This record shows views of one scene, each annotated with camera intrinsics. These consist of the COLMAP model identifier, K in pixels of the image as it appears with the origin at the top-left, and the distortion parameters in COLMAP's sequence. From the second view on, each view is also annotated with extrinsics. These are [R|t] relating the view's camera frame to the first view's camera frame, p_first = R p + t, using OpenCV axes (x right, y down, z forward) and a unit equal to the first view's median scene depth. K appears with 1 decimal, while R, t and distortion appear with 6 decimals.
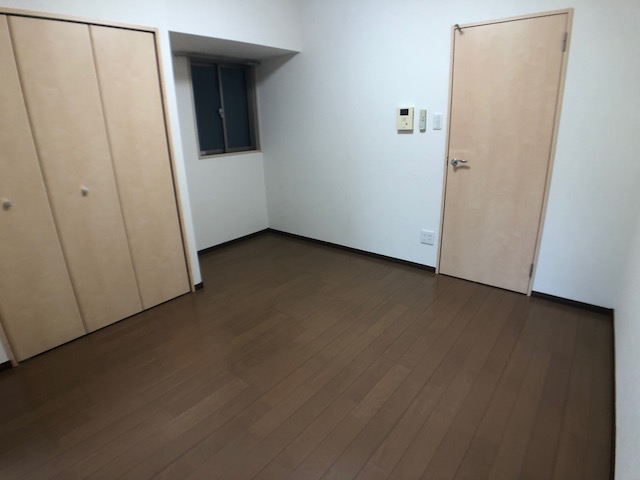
lens RADIAL K [[352.9, 0, 345.9], [0, 352.9, 239.8], [0, 0, 1]] dist [-0.068596, 0.001611]
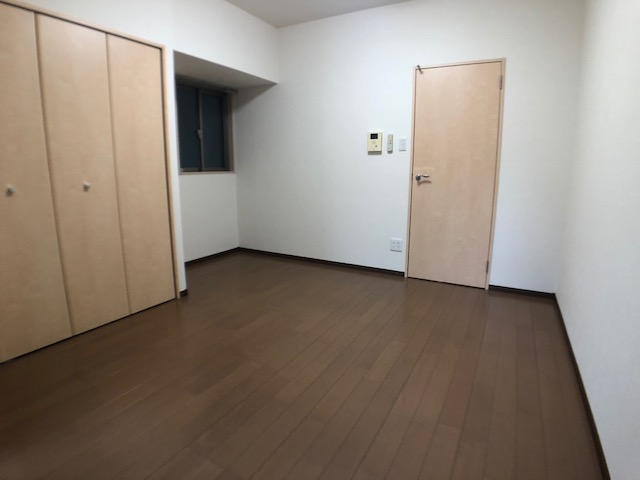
lens RADIAL K [[352.9, 0, 345.9], [0, 352.9, 239.8], [0, 0, 1]] dist [-0.068596, 0.001611]
pose [[0.981931, -0.011117, 0.188914, -0.157752], [0.036539, 0.990626, -0.131627, 0.134614], [-0.185679, 0.136151, 0.973132, -0.078910]]
